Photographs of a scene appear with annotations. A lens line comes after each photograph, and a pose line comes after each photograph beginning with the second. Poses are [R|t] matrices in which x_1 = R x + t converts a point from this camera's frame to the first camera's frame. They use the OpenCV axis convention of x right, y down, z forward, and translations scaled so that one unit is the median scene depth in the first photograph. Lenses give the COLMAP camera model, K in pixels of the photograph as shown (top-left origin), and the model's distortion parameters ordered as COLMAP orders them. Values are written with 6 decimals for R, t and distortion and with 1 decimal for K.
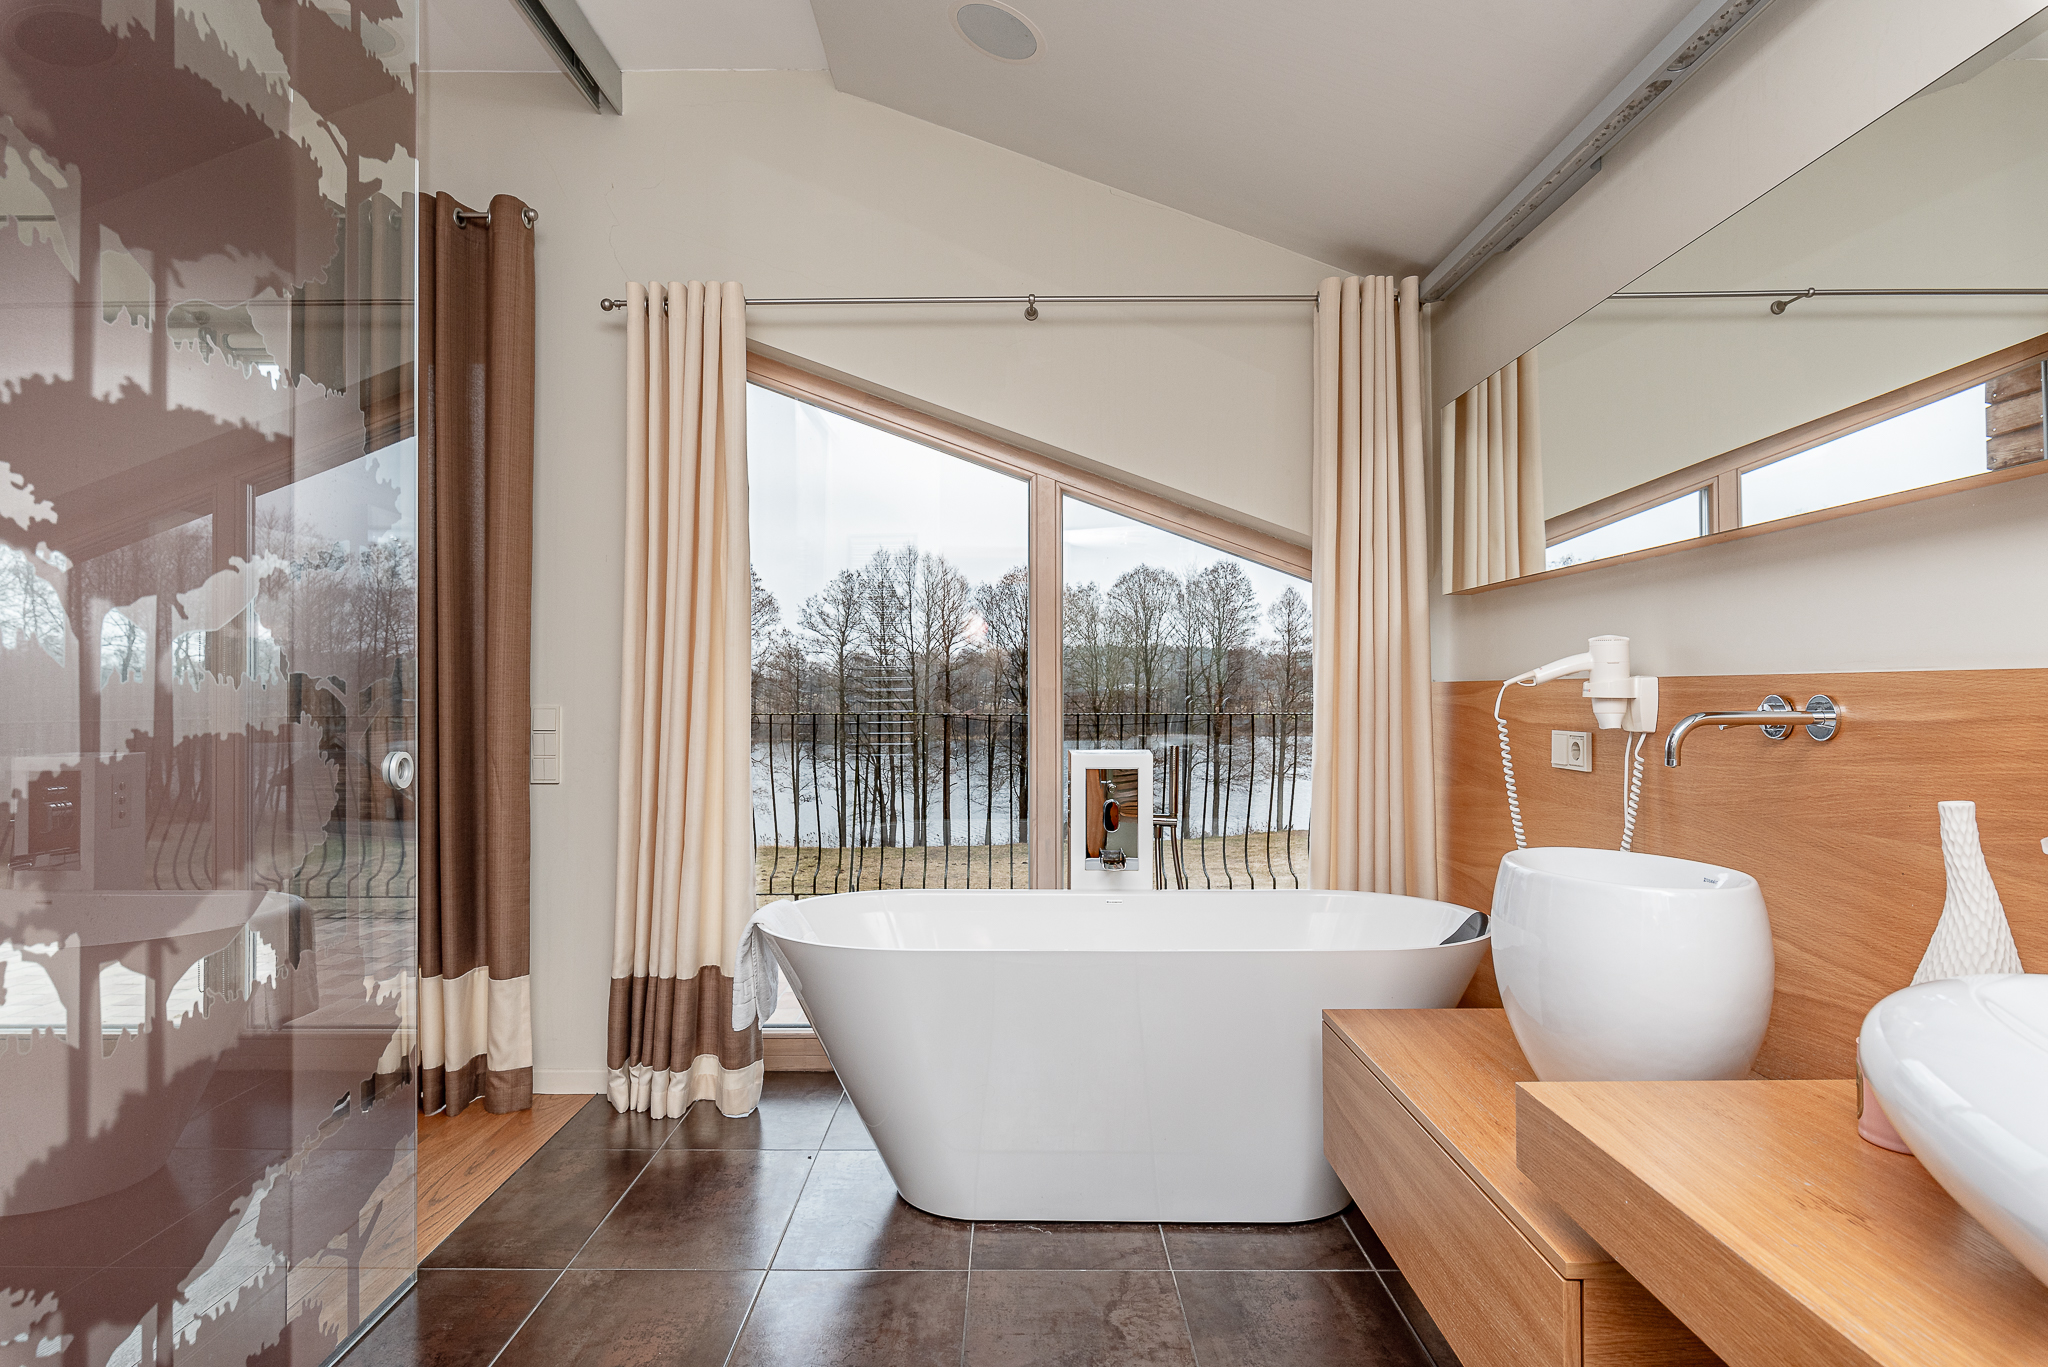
lens RADIAL K [[1154.3, 0, 1015.5], [0, 1154.3, 674.5], [0, 0, 1]] dist [0.006061, -0.000869]
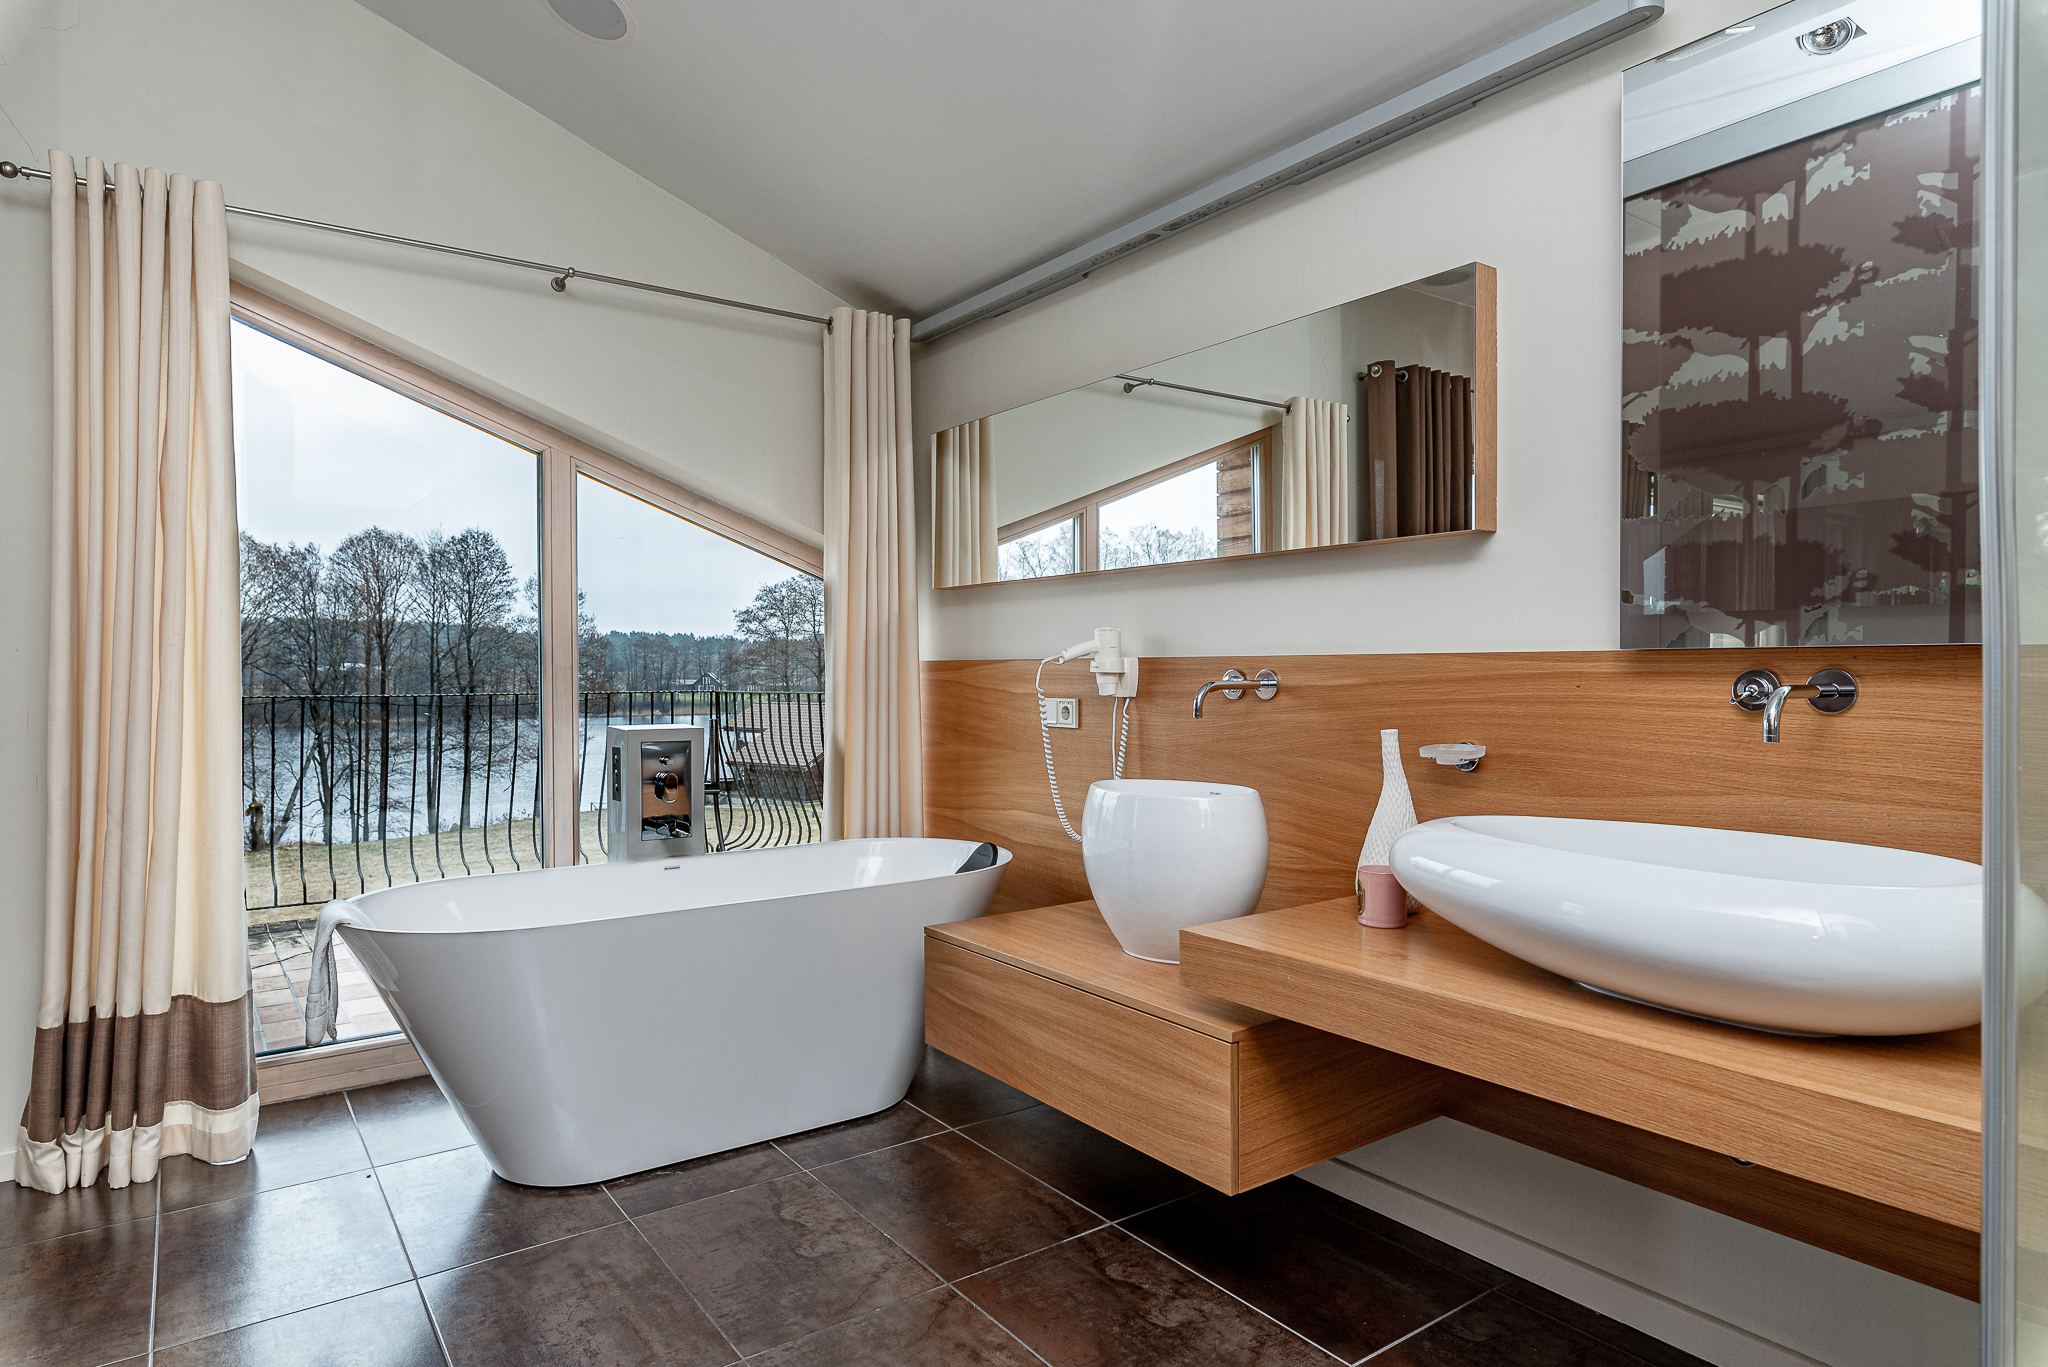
lens RADIAL K [[1154.3, 0, 1015.5], [0, 1154.3, 674.5], [0, 0, 1]] dist [0.006061, -0.000869]
pose [[0.810216, -0.001802, 0.586128, -0.269570], [-0.008143, 0.999864, 0.014330, 0.002496], [-0.586074, -0.016383, 0.810092, -0.033353]]
